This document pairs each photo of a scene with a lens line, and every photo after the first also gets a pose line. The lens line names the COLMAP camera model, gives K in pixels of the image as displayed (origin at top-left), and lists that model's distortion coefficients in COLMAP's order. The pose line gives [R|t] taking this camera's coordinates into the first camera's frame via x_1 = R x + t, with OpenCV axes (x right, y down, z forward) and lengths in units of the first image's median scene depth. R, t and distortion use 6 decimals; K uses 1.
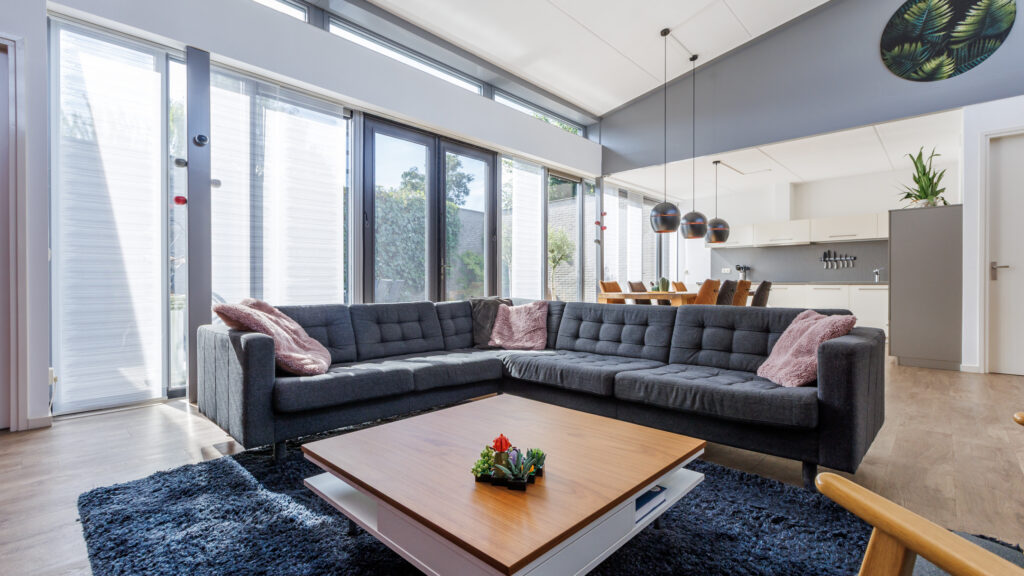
lens RADIAL K [[463.3, 0, 506.1], [0, 463.3, 292.6], [0, 0, 1]] dist [0.002326, -0.001155]
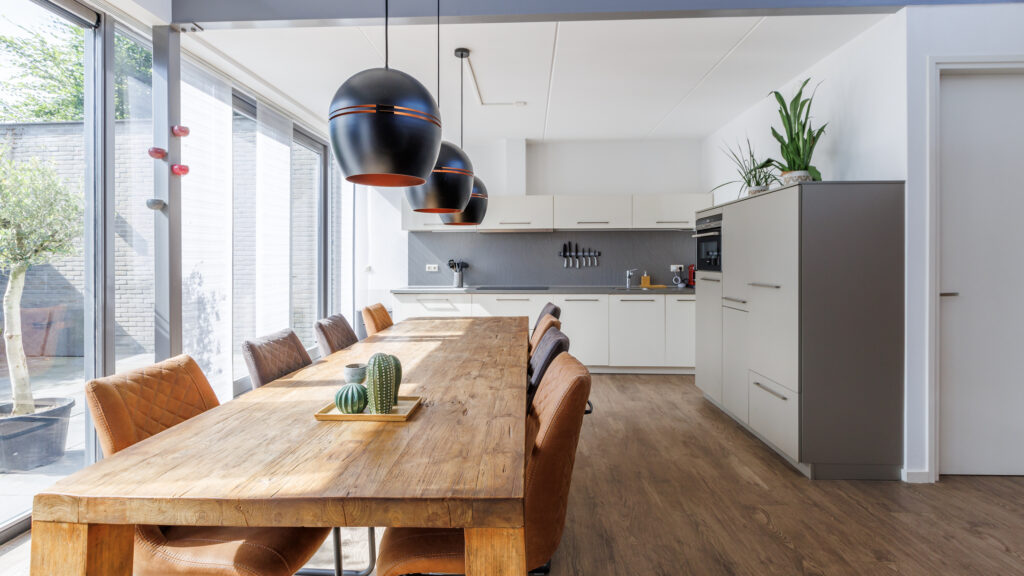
lens RADIAL K [[472.4, 0, 510.9], [0, 472.4, 257.9], [0, 0, 1]] dist [0.002551, 0.000530]
pose [[0.749517, -0.001188, 0.661984, 0.159929], [0.015553, 0.999754, -0.015814, -0.060245], [-0.661802, 0.022149, 0.749351, 0.551482]]
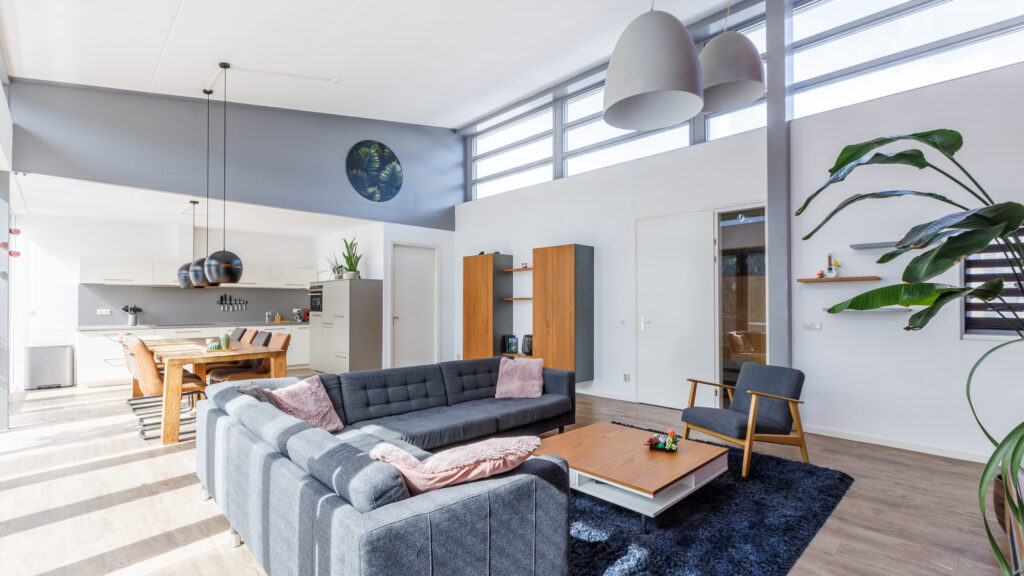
lens RADIAL K [[463.3, 0, 518.8], [0, 463.3, 294.7], [0, 0, 1]] dist [0.002326, -0.001155]
pose [[0.030271, 0.021286, 0.999315, -0.406606], [0.017768, 0.999604, -0.021831, -0.057272], [-0.999384, 0.018416, 0.029881, 0.288705]]
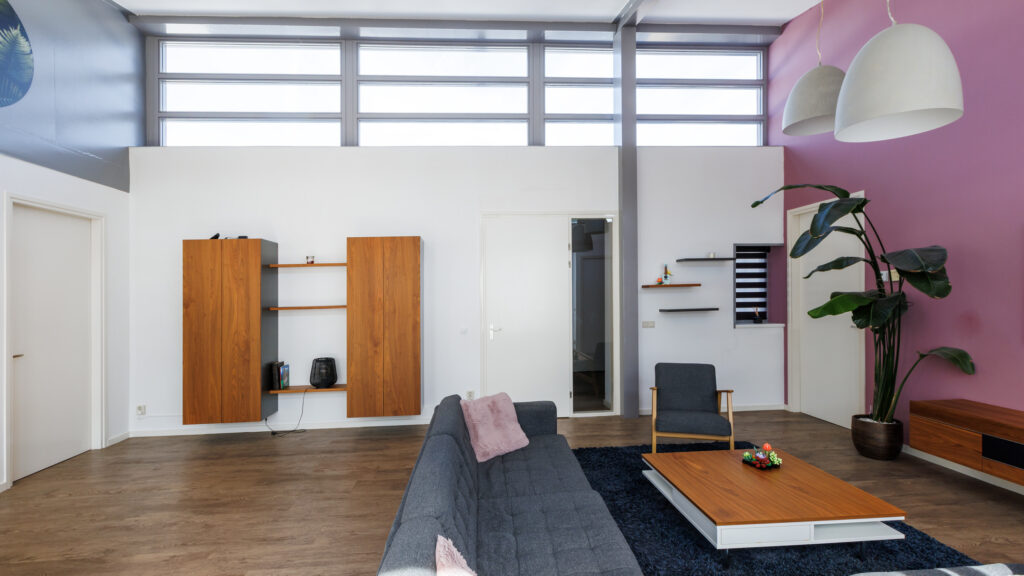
lens RADIAL K [[463.3, 0, 499.9], [0, 463.3, 290.7], [0, 0, 1]] dist [0.002326, -0.001155]
pose [[-0.739992, 0.023251, 0.672213, -0.092251], [0.035511, 0.999359, 0.004525, -0.087497], [-0.671677, 0.027219, -0.740344, 0.620147]]
